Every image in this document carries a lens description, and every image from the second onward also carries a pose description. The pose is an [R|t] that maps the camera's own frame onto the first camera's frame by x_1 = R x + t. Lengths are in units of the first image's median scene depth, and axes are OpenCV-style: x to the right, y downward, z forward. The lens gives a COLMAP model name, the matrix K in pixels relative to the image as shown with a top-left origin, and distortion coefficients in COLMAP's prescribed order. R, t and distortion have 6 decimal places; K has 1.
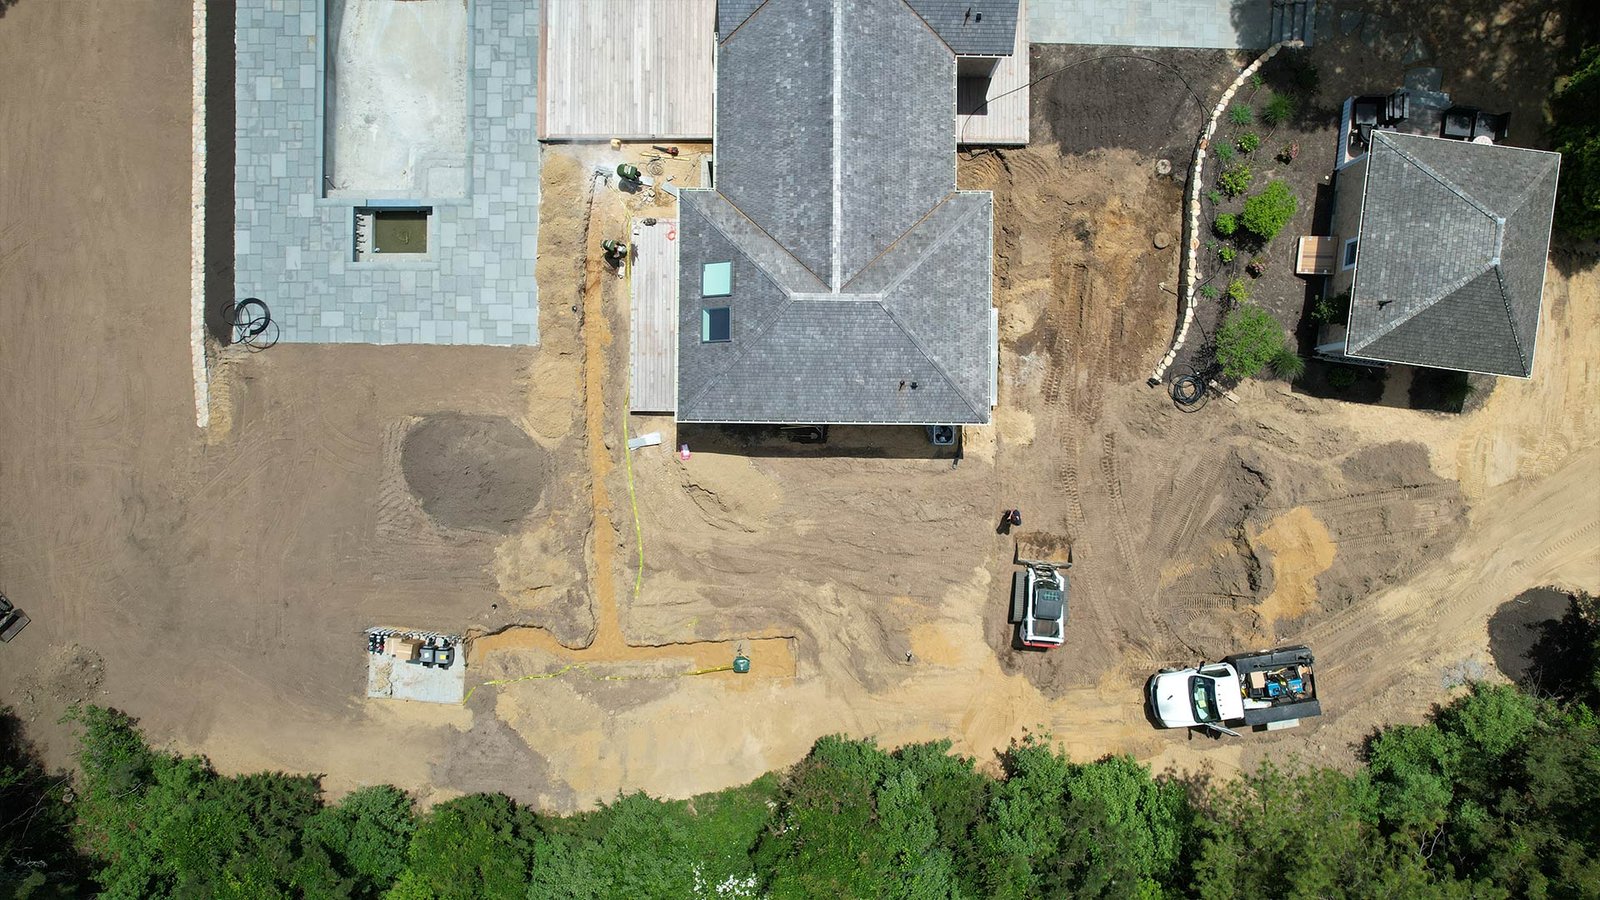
lens RADIAL K [[1018.5, 0, 811.3], [0, 1018.5, 449.5], [0, 0, 1]] dist [-0.072148, 0.056862]
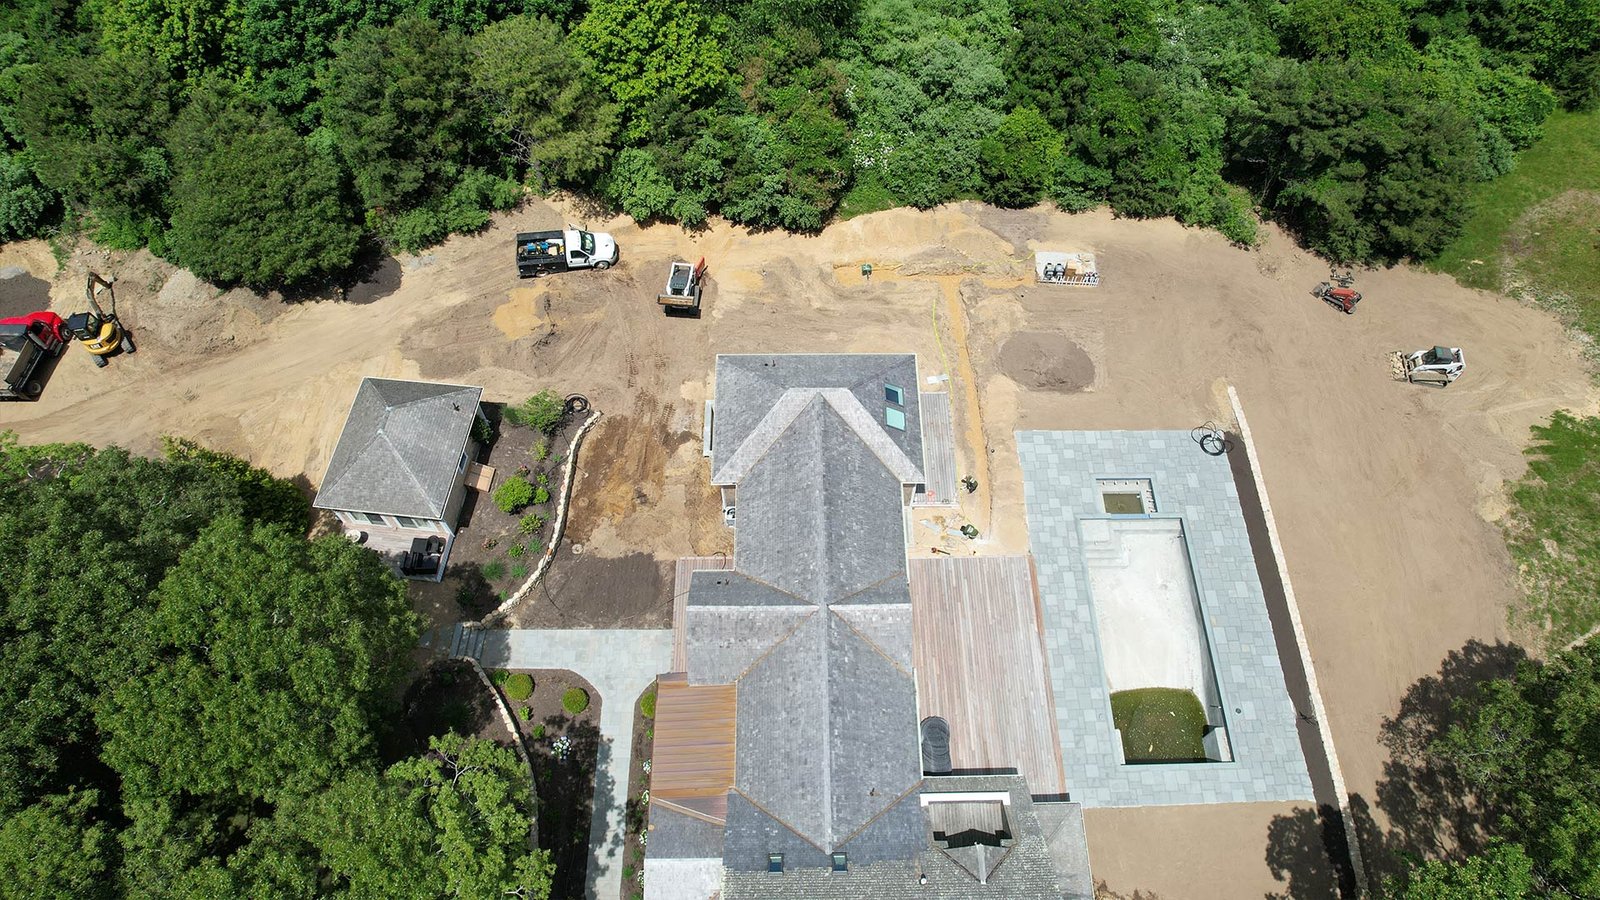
lens RADIAL K [[1018.5, 0, 811.3], [0, 1018.5, 449.5], [0, 0, 1]] dist [-0.072148, 0.056862]
pose [[-0.999661, 0.013161, -0.022445, 0.061546], [-0.022709, -0.862411, 0.505699, -0.872159], [-0.012702, 0.506037, 0.862418, -0.262891]]
